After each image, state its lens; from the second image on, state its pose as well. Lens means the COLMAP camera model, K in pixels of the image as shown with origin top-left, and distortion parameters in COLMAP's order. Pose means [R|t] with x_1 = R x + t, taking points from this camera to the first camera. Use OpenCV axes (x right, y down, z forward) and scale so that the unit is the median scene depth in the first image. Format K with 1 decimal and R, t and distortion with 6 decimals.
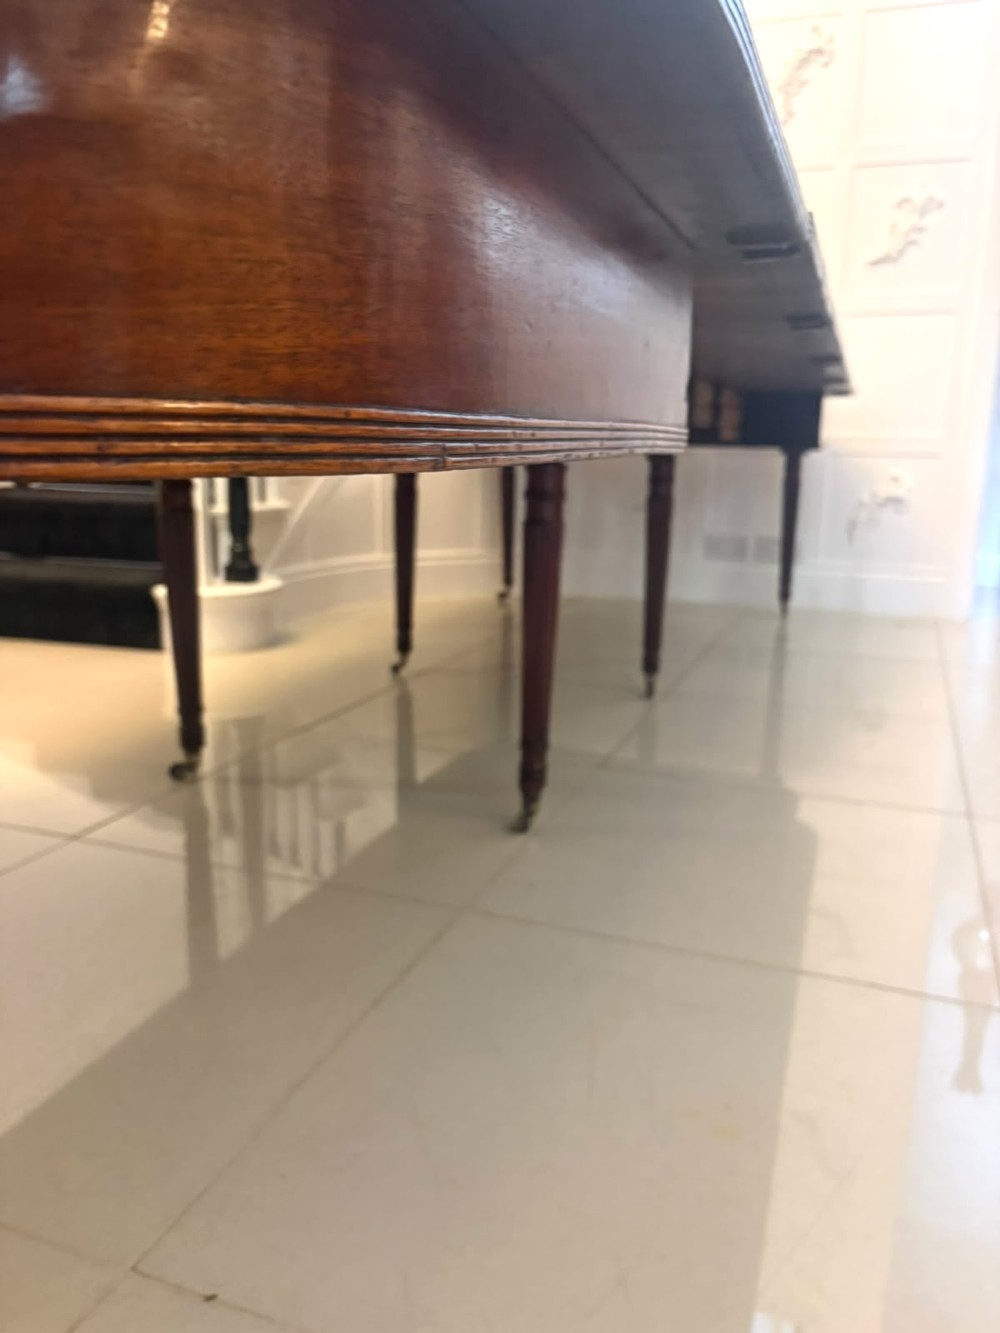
lens RADIAL K [[1018.9, 0, 515.9], [0, 1018.9, 639.3], [0, 0, 1]] dist [0.016588, 0.016504]
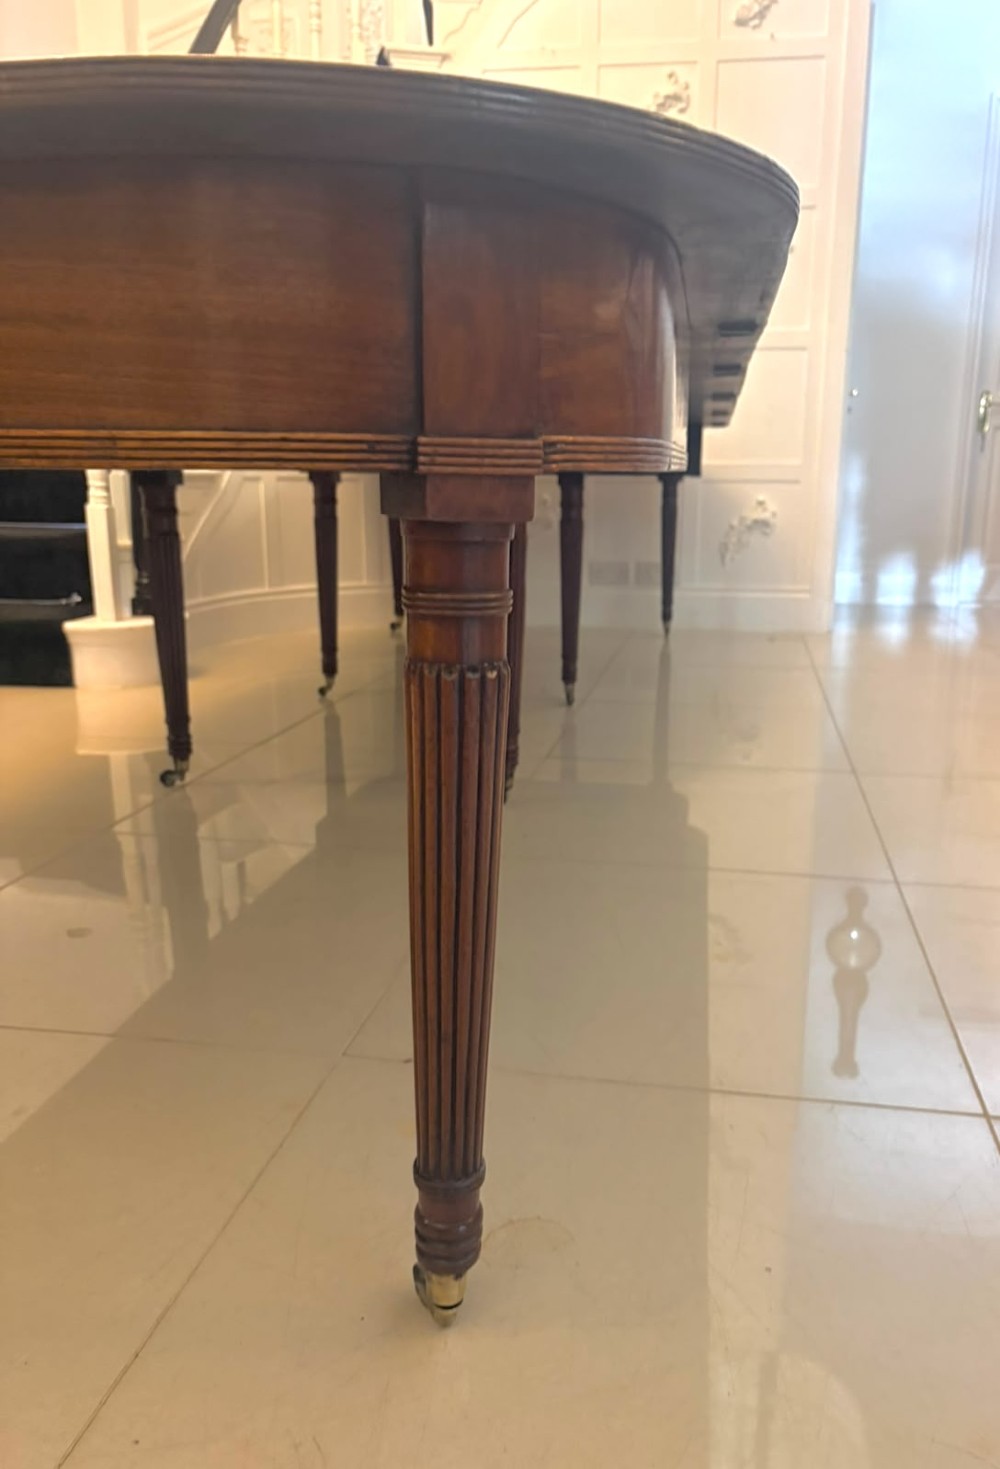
lens RADIAL K [[1126.3, 0, 556.5], [0, 1126.3, 722.3], [0, 0, 1]] dist [0.016767, -0.015701]
pose [[0.979995, -0.050381, 0.192541, -0.080079], [0.045445, 0.998517, 0.029967, 0.027292], [-0.193765, -0.020618, 0.980831, -0.124259]]
